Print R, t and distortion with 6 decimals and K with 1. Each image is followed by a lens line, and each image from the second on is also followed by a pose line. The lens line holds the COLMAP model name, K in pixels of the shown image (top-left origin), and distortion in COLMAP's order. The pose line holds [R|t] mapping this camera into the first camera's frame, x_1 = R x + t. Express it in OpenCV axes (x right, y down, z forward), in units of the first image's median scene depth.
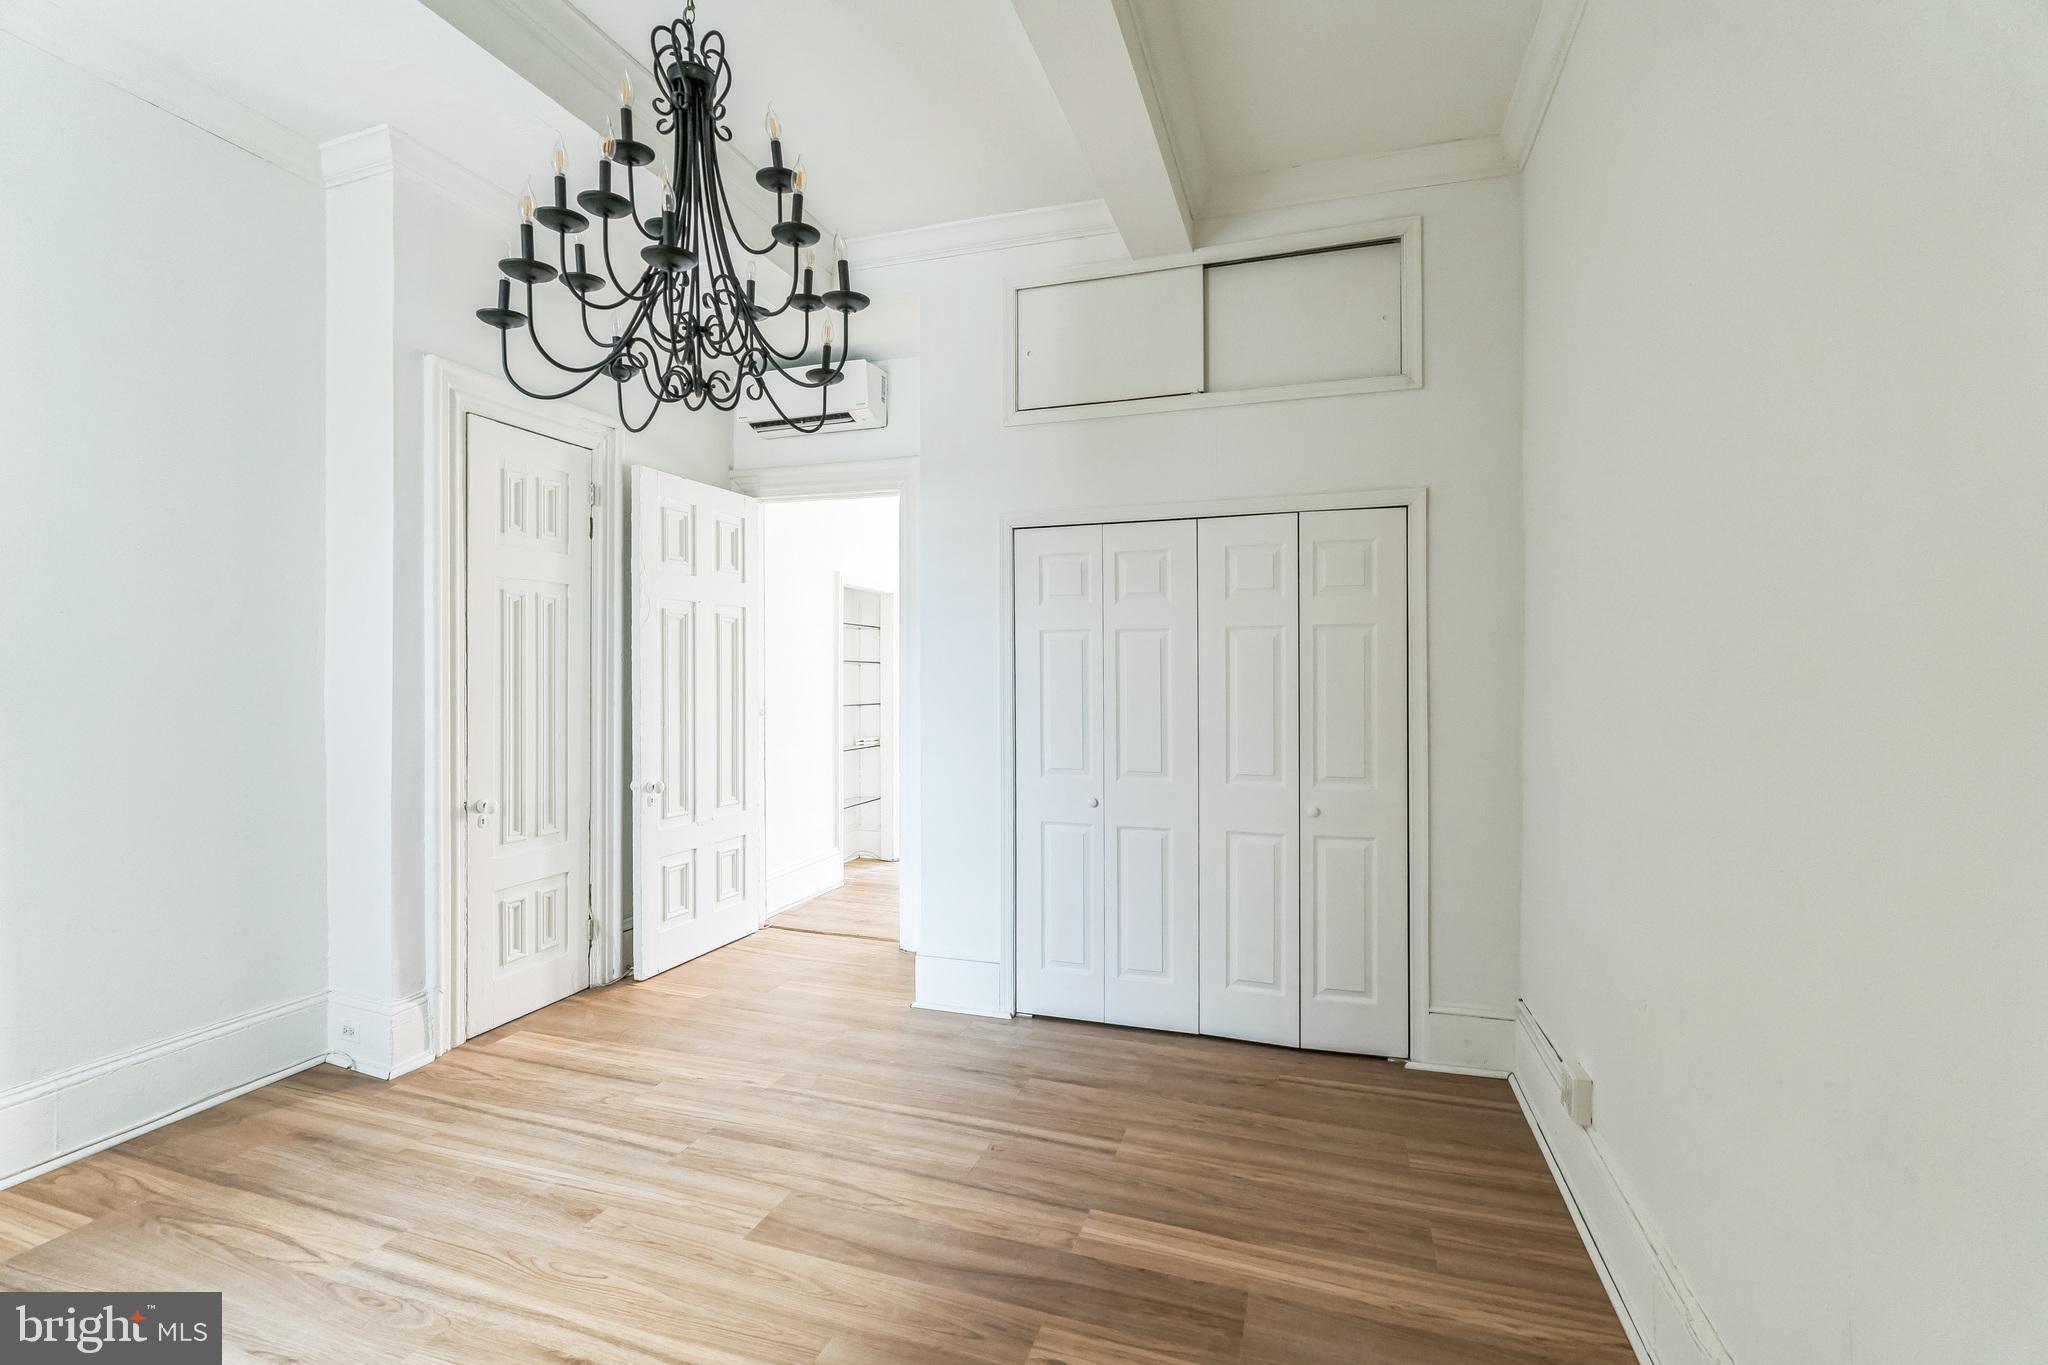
lens RADIAL K [[907.5, 0, 1016.8], [0, 907.5, 673.5], [0, 0, 1]] dist [-0.008712, 0.003371]
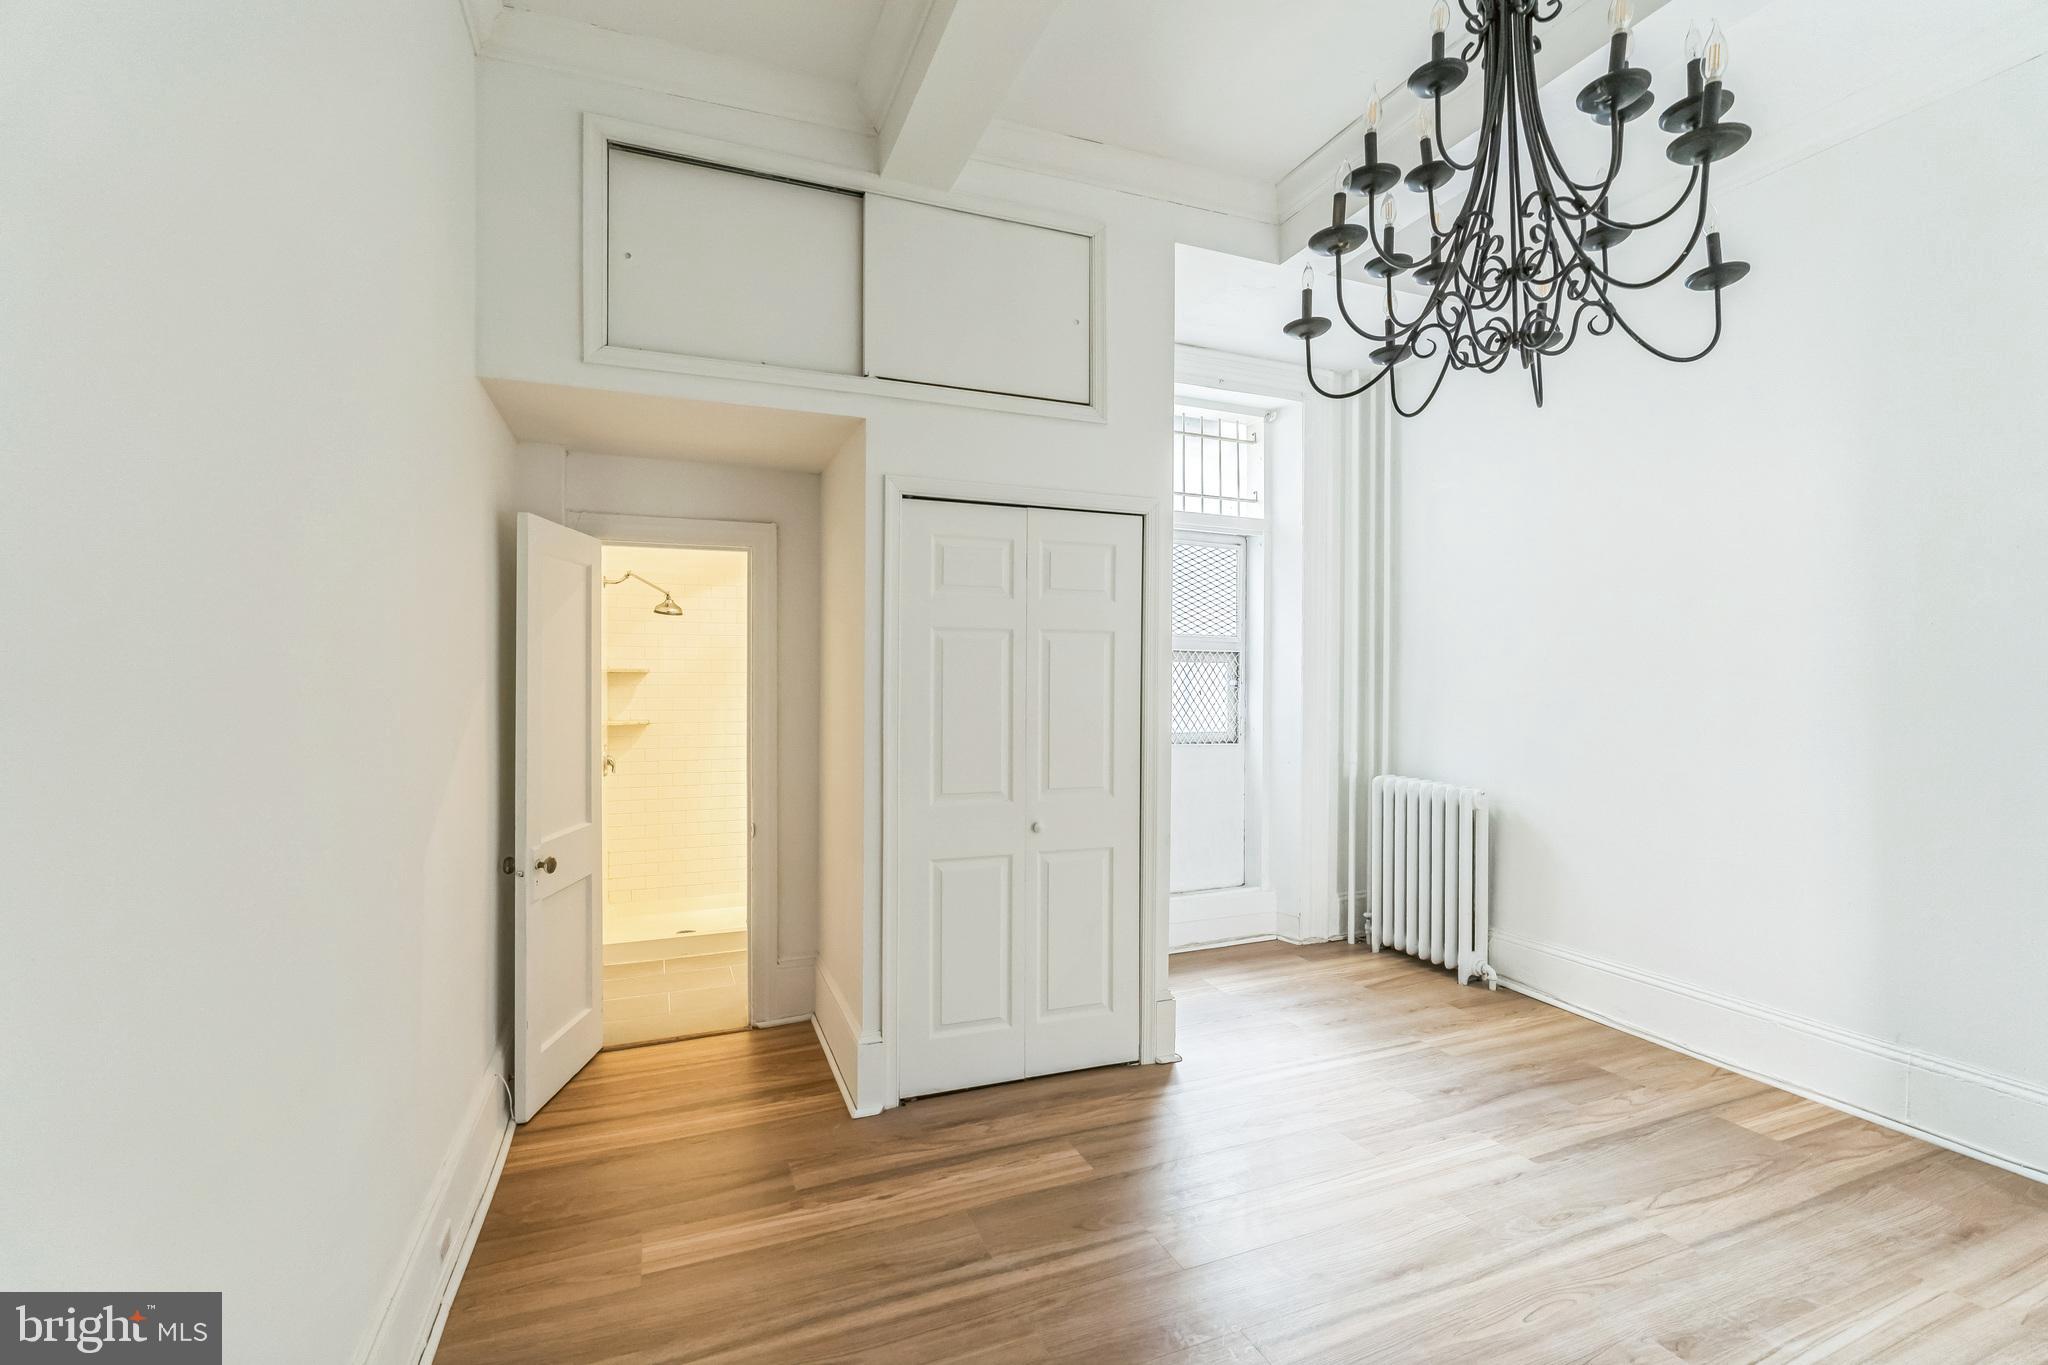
lens RADIAL K [[907.5, 0, 1014.1], [0, 907.5, 688.5], [0, 0, 1]] dist [-0.008712, 0.003371]
pose [[-0.756085, 0.006830, -0.654438, 0.526013], [-0.000947, 0.999933, 0.011531, -0.001537], [0.654473, 0.009338, -0.756028, 1.273807]]
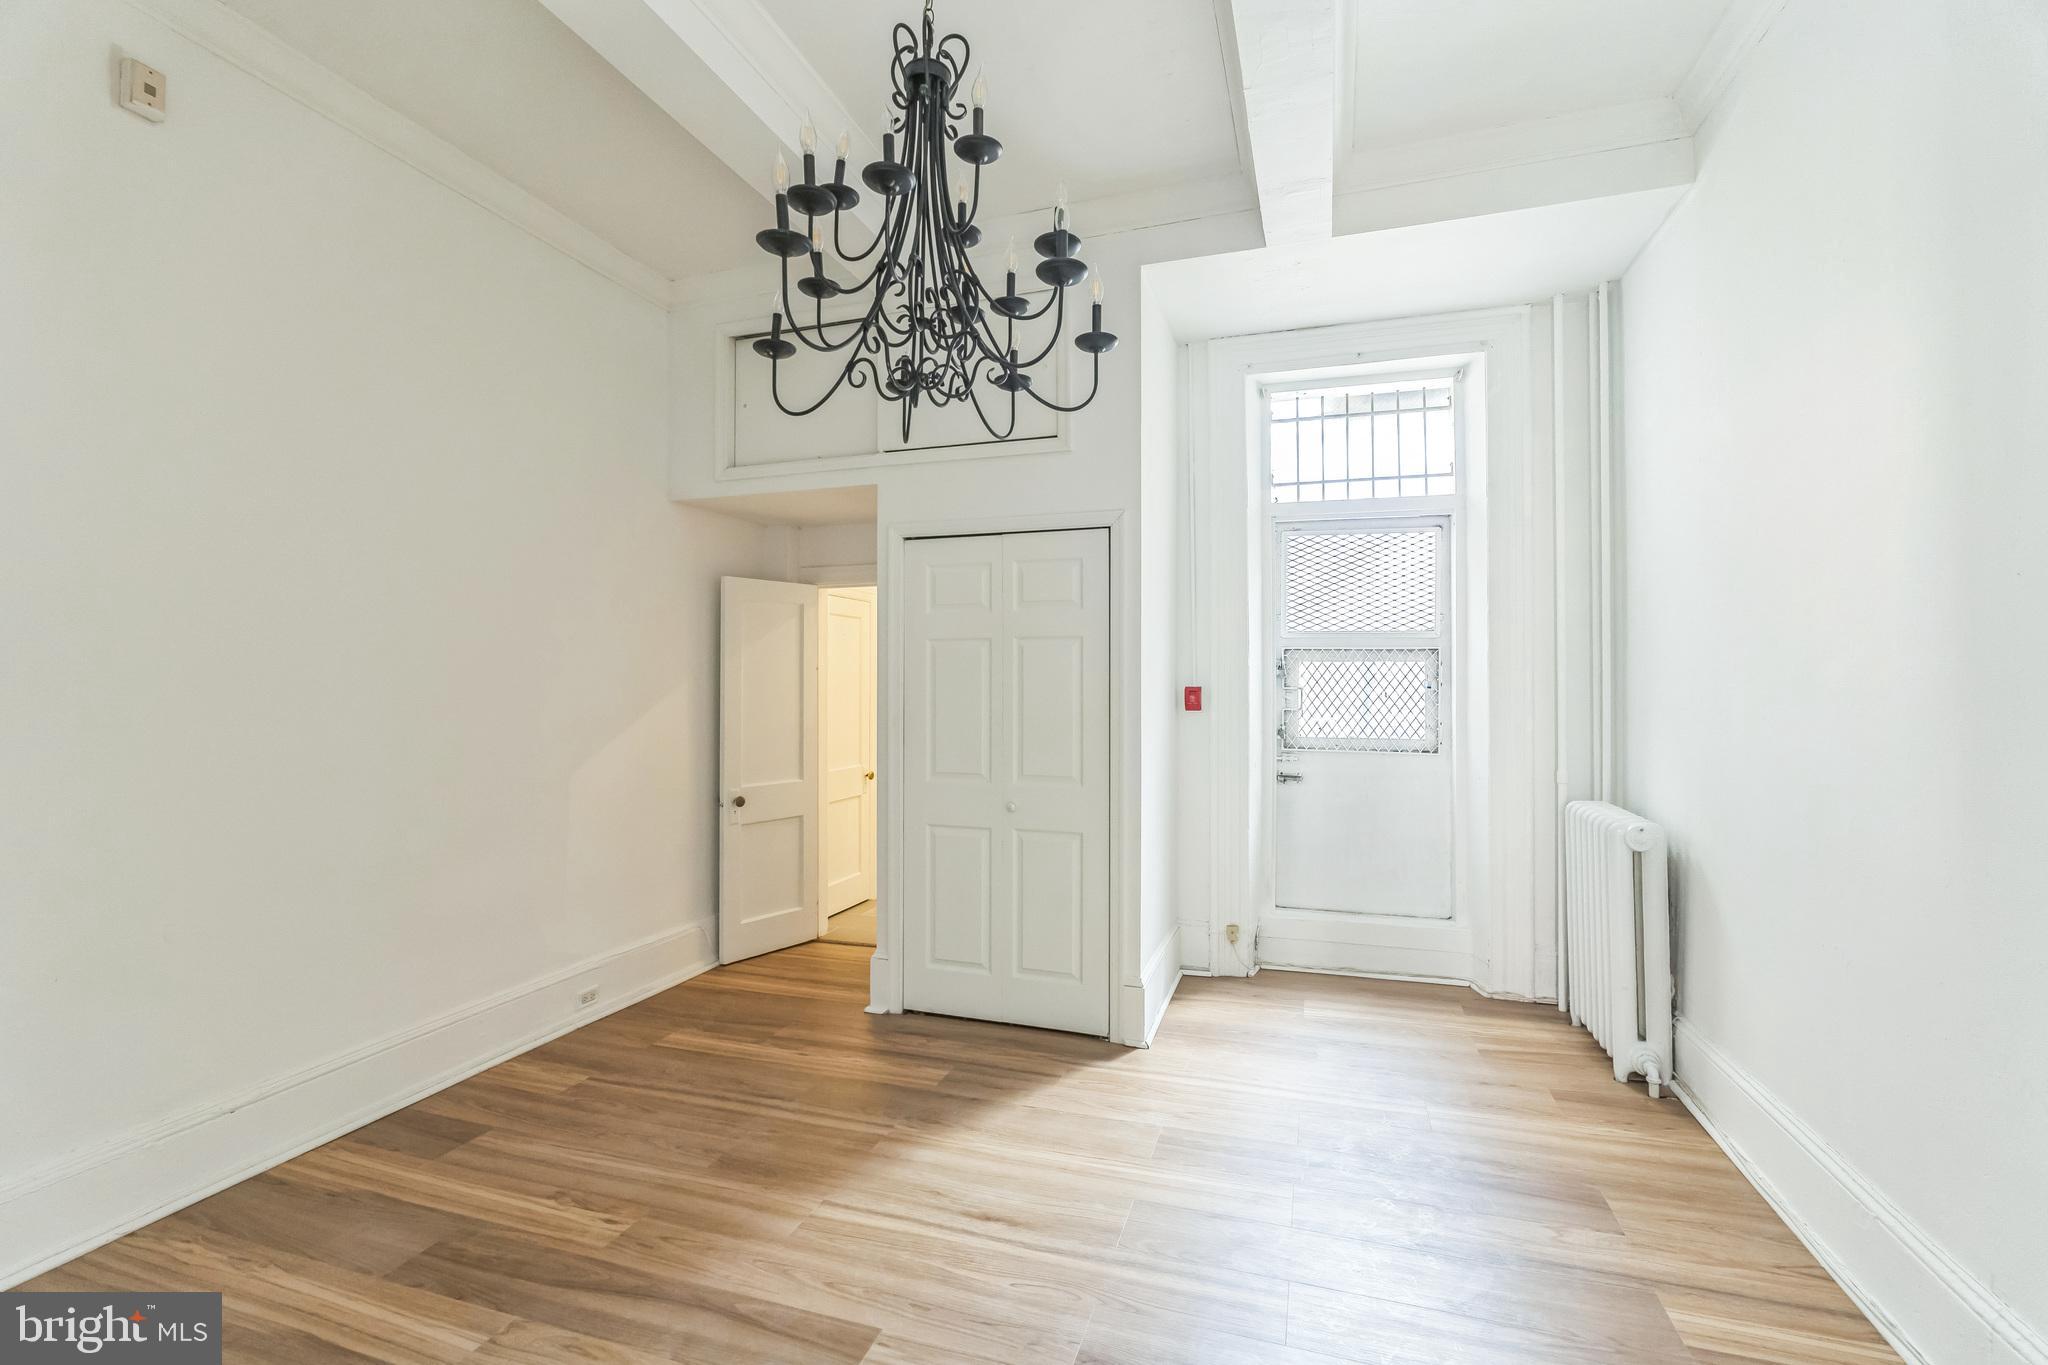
lens RADIAL K [[907.5, 0, 1019.5], [0, 907.5, 674.2], [0, 0, 1]] dist [-0.008712, 0.003371]
pose [[-0.999986, 0.001987, -0.004971, -0.431263], [0.002042, 0.999937, -0.011013, 0.008068], [0.004948, -0.011023, -0.999927, 1.878197]]
